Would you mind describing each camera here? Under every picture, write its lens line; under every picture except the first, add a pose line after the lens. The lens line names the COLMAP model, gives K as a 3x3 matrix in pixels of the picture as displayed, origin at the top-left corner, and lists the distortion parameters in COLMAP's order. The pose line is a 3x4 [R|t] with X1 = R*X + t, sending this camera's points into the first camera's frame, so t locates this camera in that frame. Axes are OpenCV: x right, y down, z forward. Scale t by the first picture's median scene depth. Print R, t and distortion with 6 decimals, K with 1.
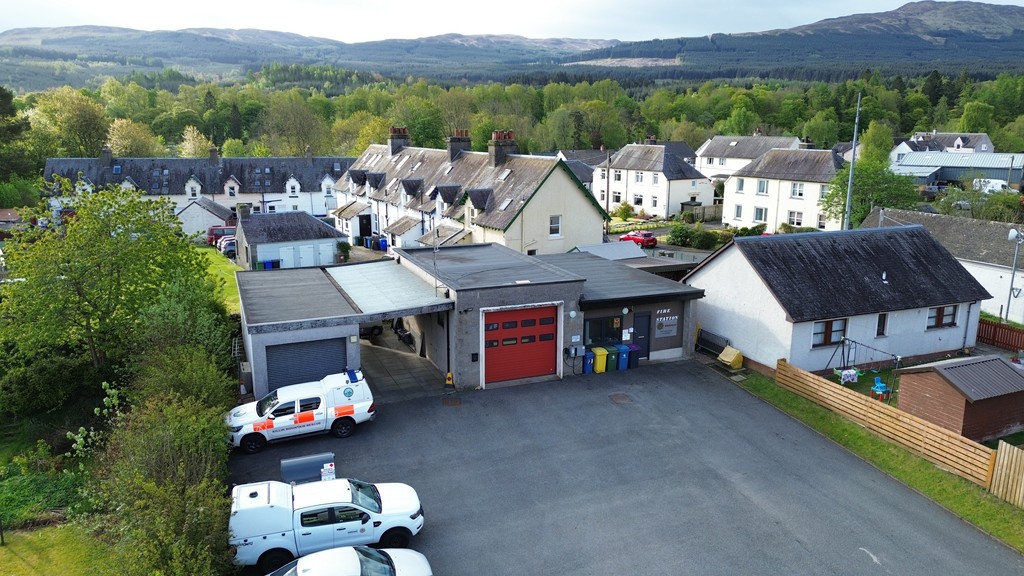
lens RADIAL K [[722.9, 0, 512.0], [0, 722.9, 288.0], [0, 0, 1]] dist [0.076214, -0.072116]
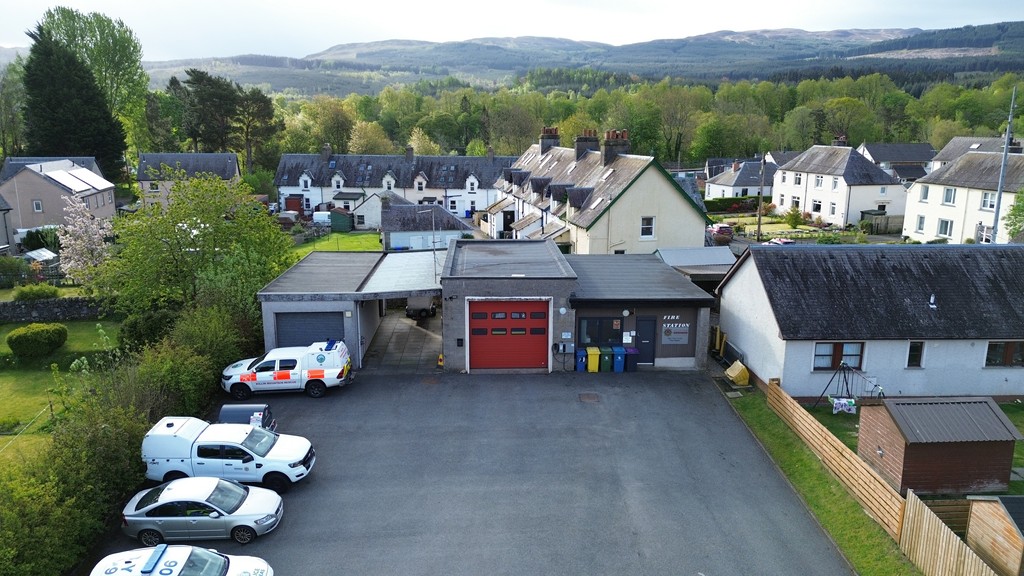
lens RADIAL K [[722.9, 0, 512.0], [0, 722.9, 288.0], [0, 0, 1]] dist [0.076214, -0.072116]
pose [[0.939861, 0.075509, -0.333108, 0.314612], [-0.075938, 0.997043, 0.011749, -0.001991], [0.333010, 0.014253, 0.942816, 0.017681]]
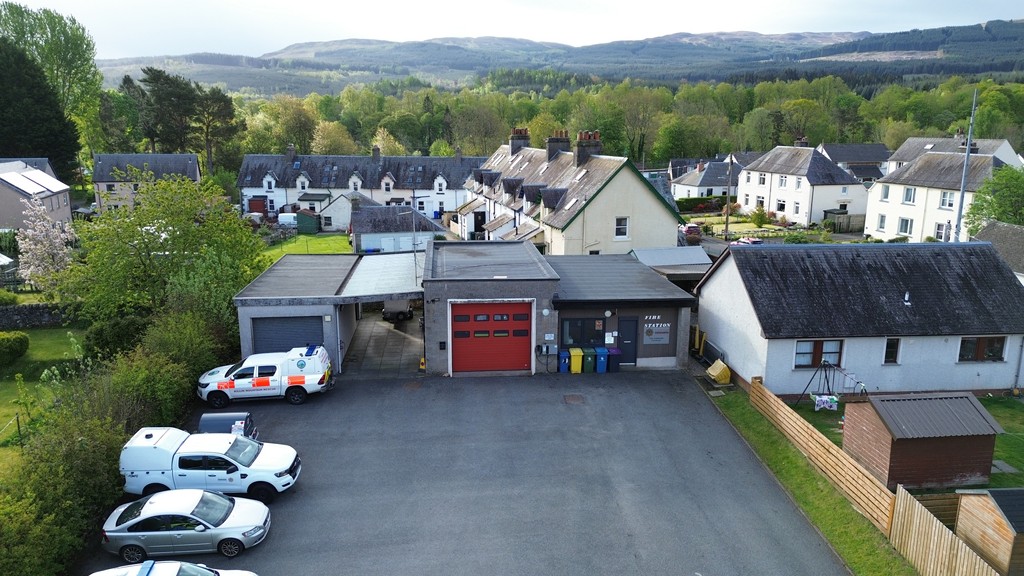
lens RADIAL K [[722.9, 0, 512.0], [0, 722.9, 288.0], [0, 0, 1]] dist [0.076214, -0.072116]
pose [[0.956326, 0.065410, -0.284889, 0.289923], [-0.065956, 0.997793, 0.007690, -0.002121], [0.284763, 0.011436, 0.958530, 0.015489]]
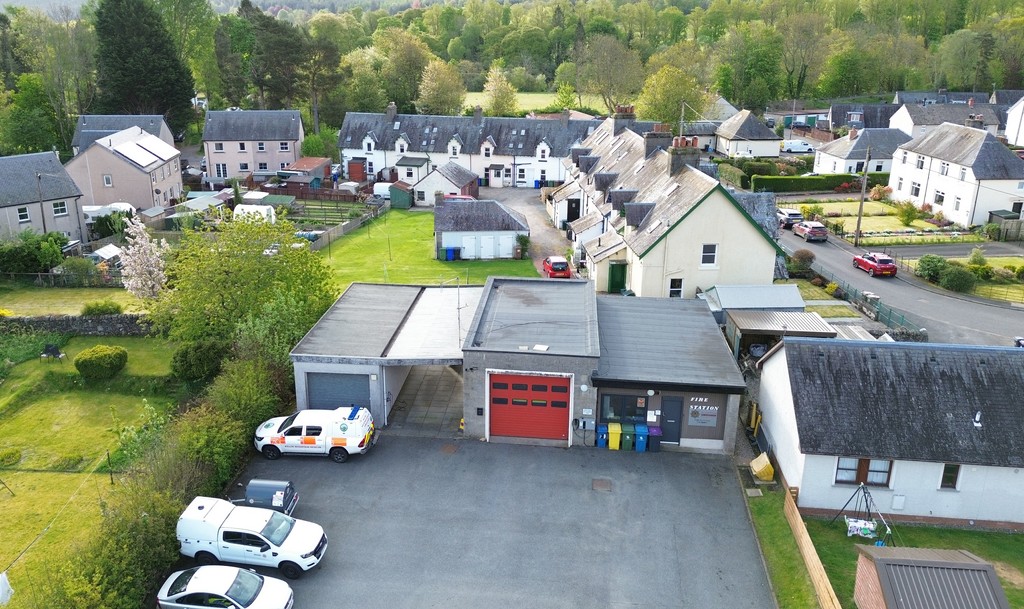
lens RADIAL K [[805.1, 0, 487.5], [0, 805.1, 287.3], [0, 0, 1]] dist [0.074641, -0.064857]
pose [[0.876606, 0.150448, -0.457086, 0.406511], [-0.107006, 0.987032, 0.119659, -0.196556], [0.469161, -0.055983, 0.881337, -0.032705]]
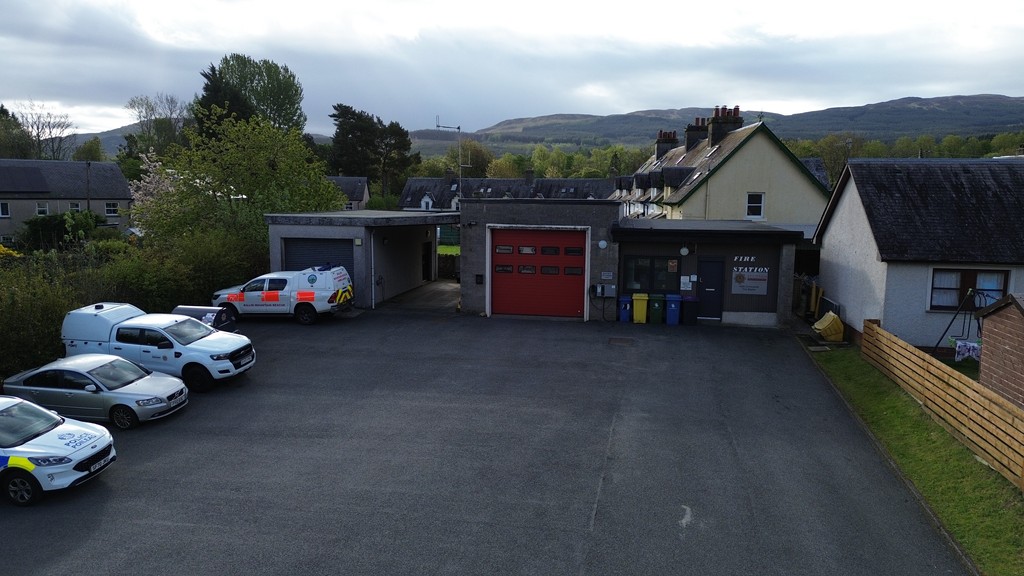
lens RADIAL K [[722.9, 0, 512.0], [0, 722.9, 288.0], [0, 0, 1]] dist [0.076214, -0.072116]
pose [[0.844503, 0.075166, -0.530250, 0.393209], [-0.126082, 0.990177, -0.060440, 0.133492], [0.520498, 0.117897, 0.845684, 0.222325]]
